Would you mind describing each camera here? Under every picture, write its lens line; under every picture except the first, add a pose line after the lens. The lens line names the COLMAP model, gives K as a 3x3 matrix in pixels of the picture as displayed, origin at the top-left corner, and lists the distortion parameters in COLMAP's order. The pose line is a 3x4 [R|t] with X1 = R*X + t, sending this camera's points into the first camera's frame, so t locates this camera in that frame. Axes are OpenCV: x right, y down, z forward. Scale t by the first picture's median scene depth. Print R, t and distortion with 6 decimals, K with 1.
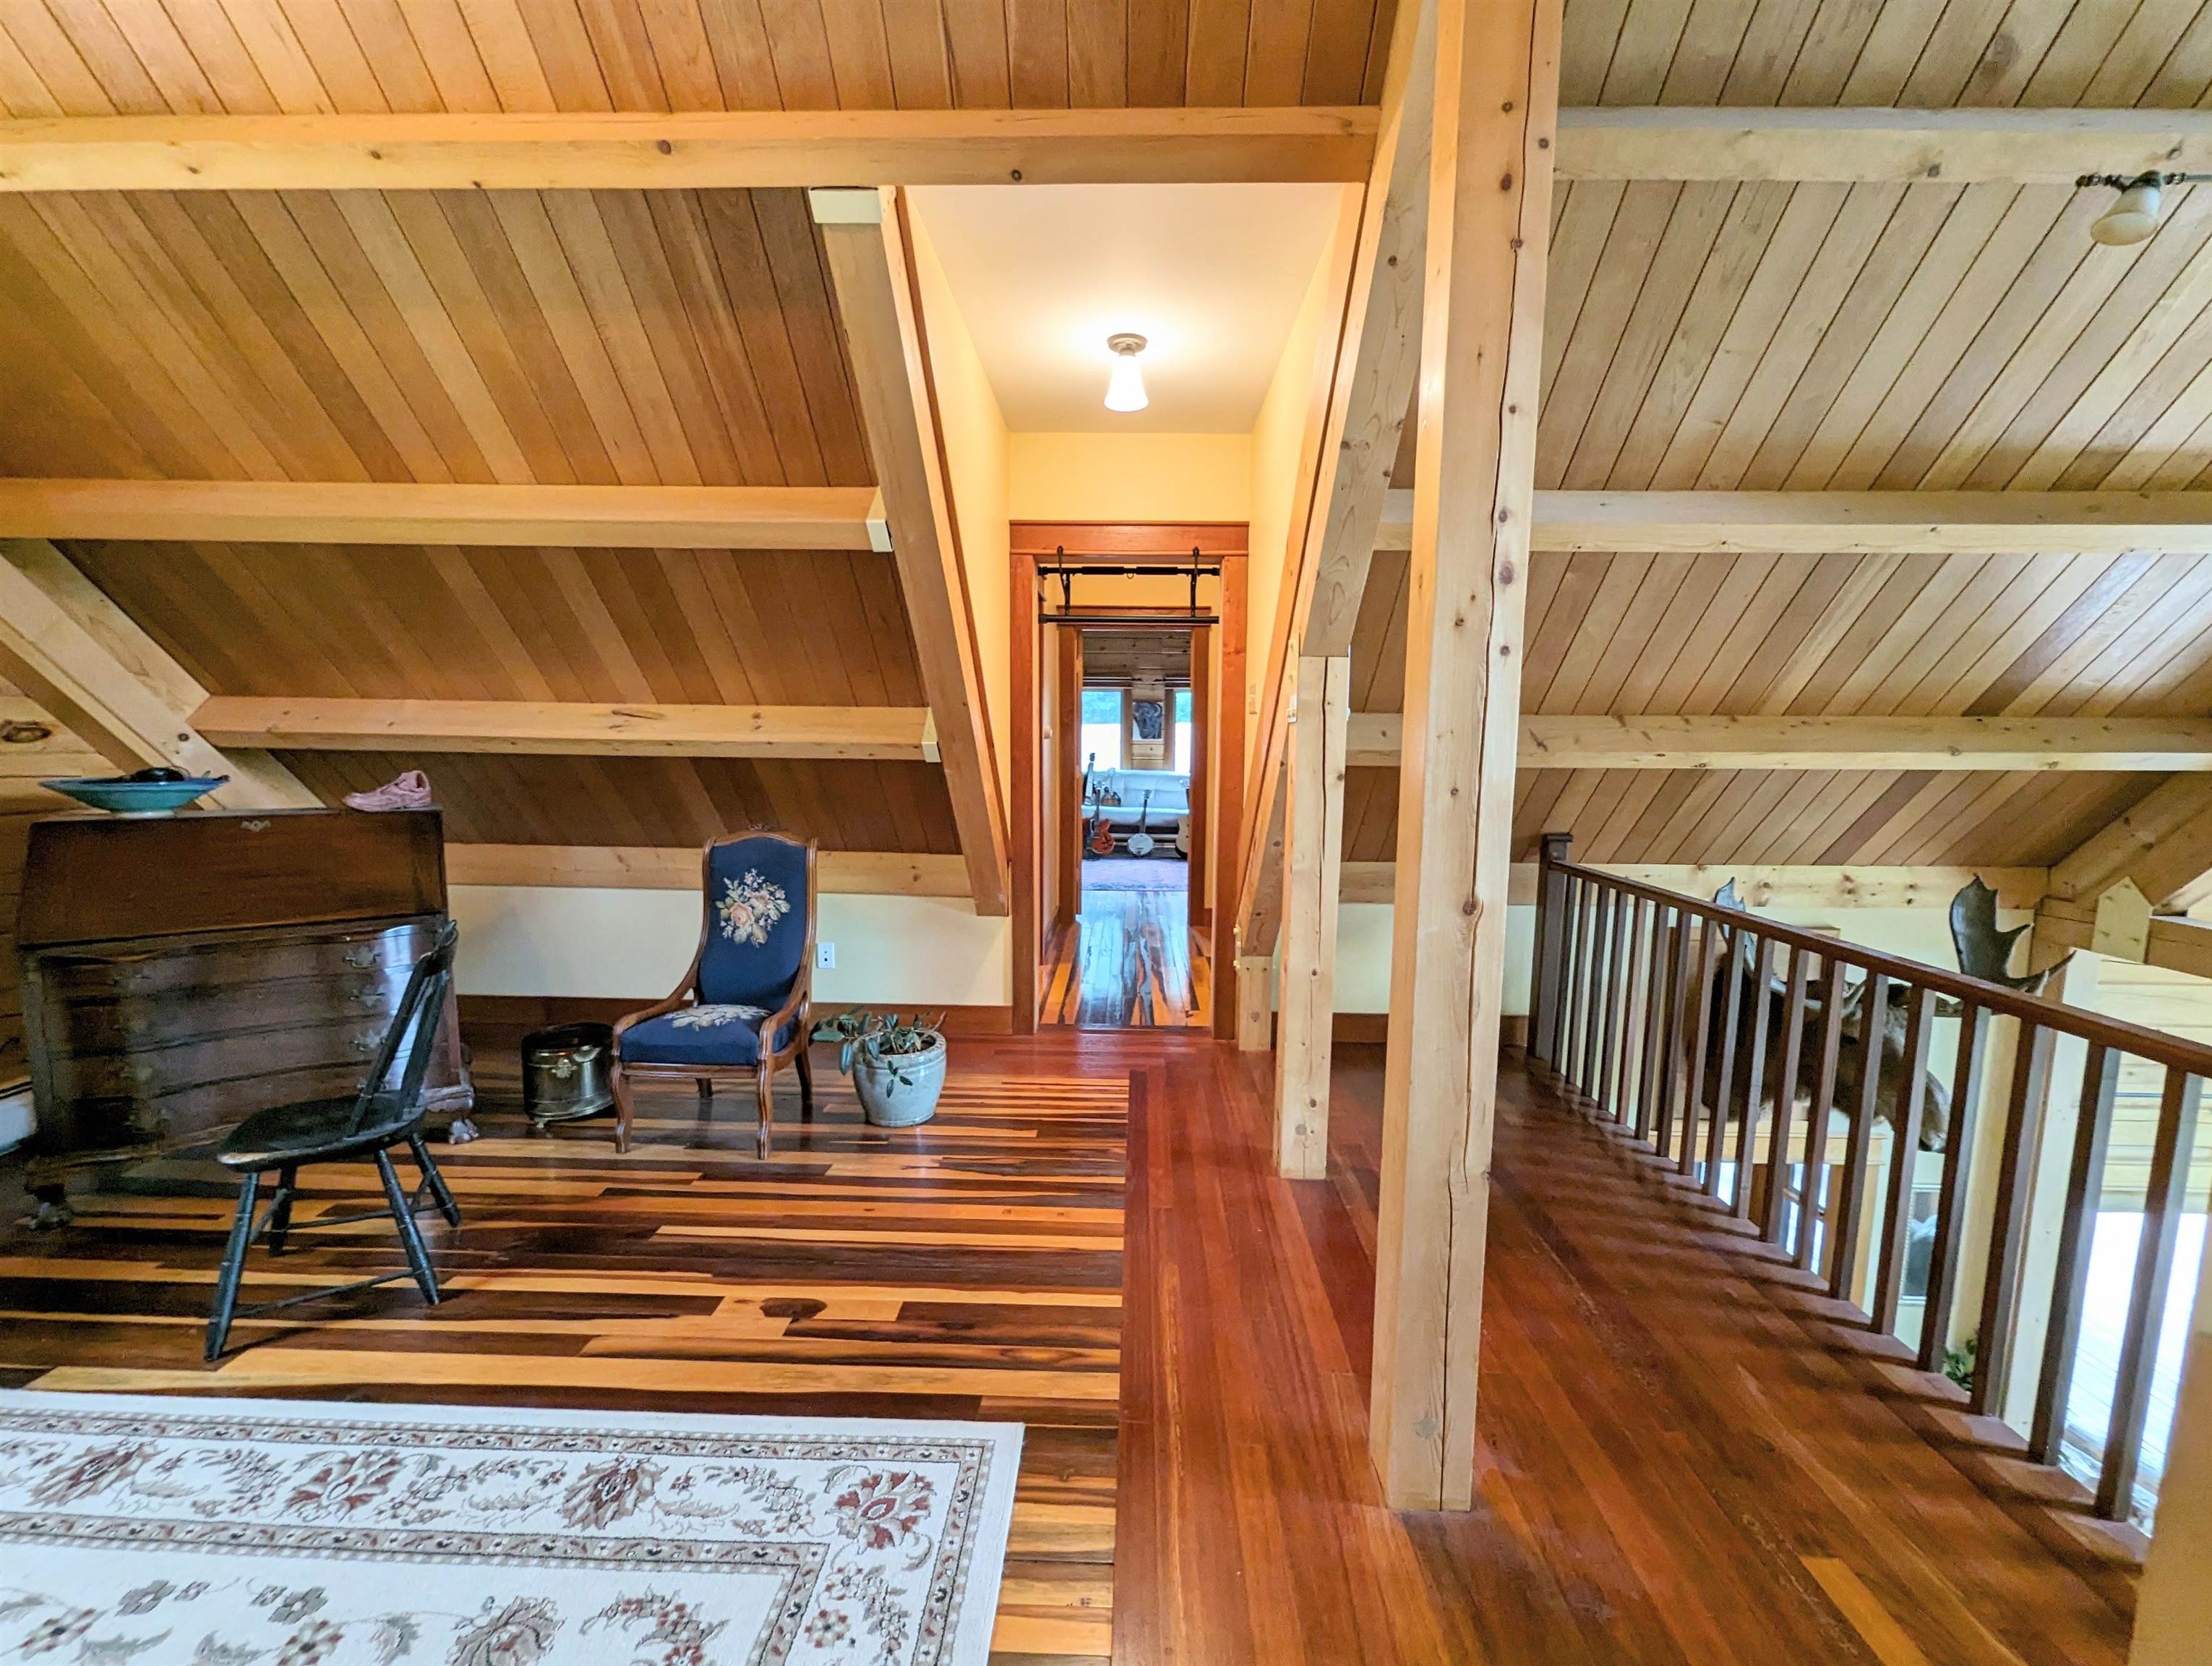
lens RADIAL K [[922.9, 0, 1113.3], [0, 922.9, 831.5], [0, 0, 1]] dist [0.001633, -0.000114]
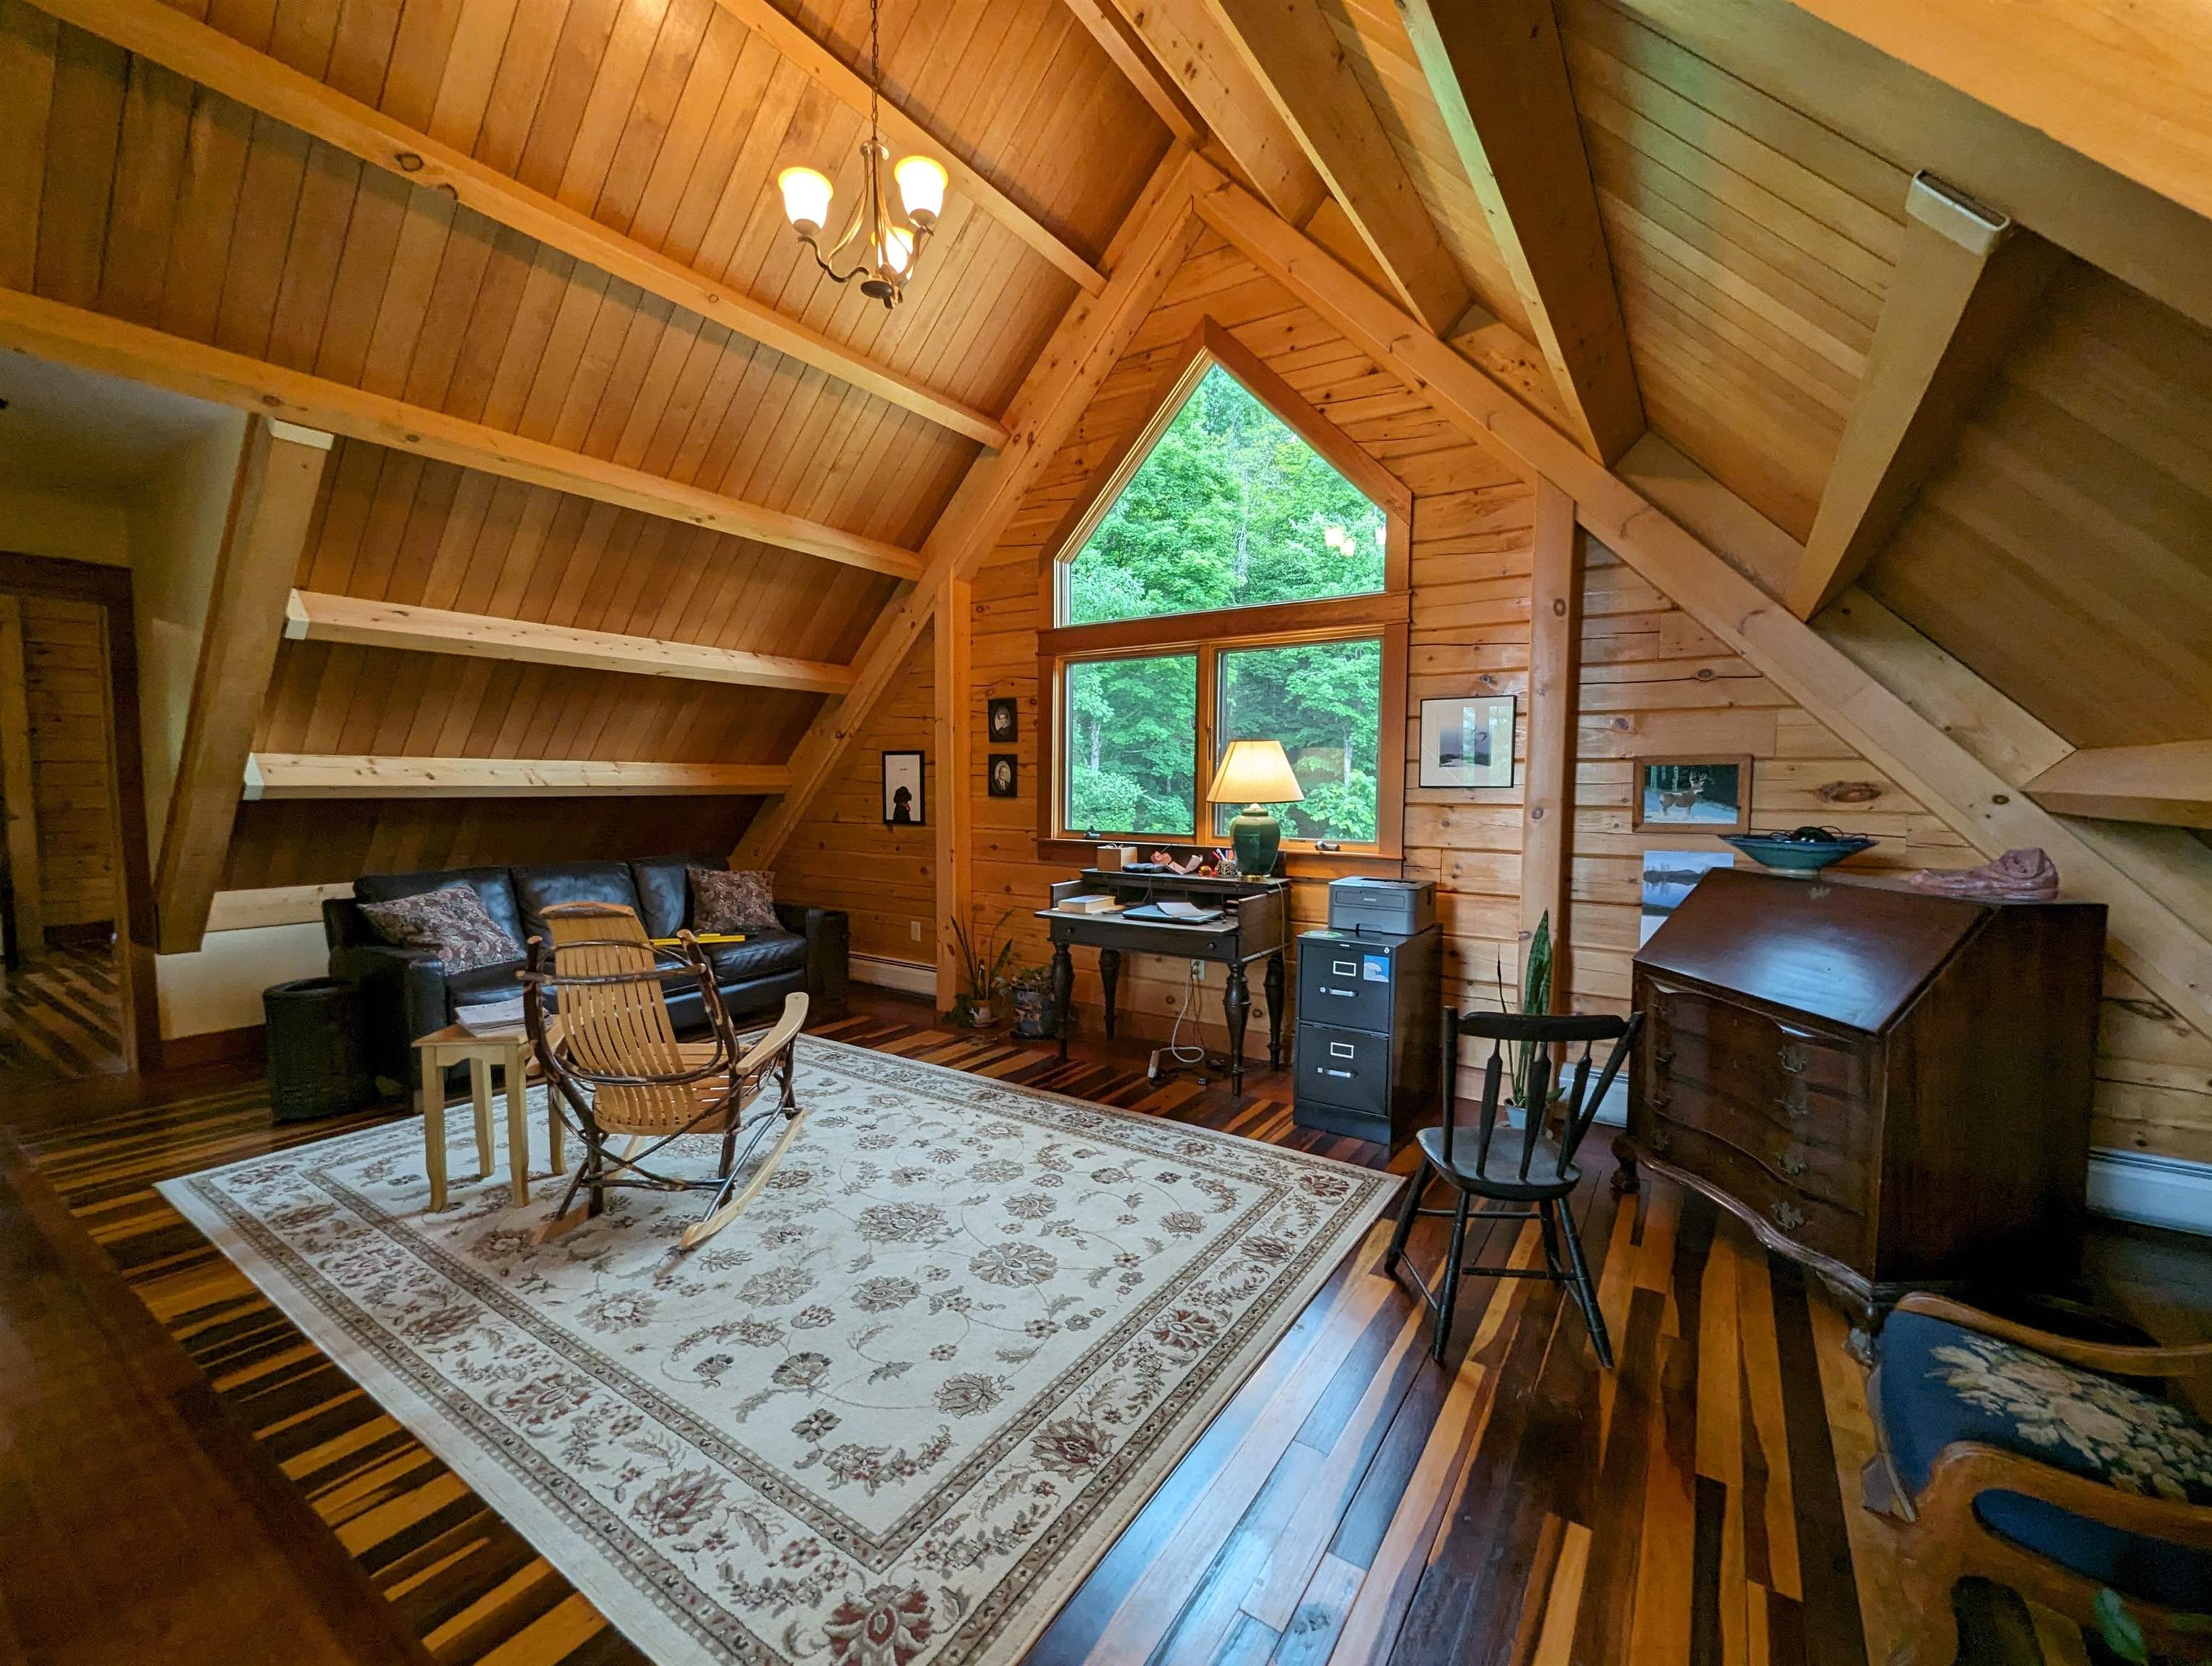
lens RADIAL K [[922.9, 0, 1110.4], [0, 922.9, 837.4], [0, 0, 1]] dist [0.001633, -0.000114]
pose [[-0.524335, 0.044162, -0.850366, 0.366607], [-0.109220, 0.986917, 0.118599, -0.164708], [0.844478, 0.155062, -0.512652, 1.533524]]
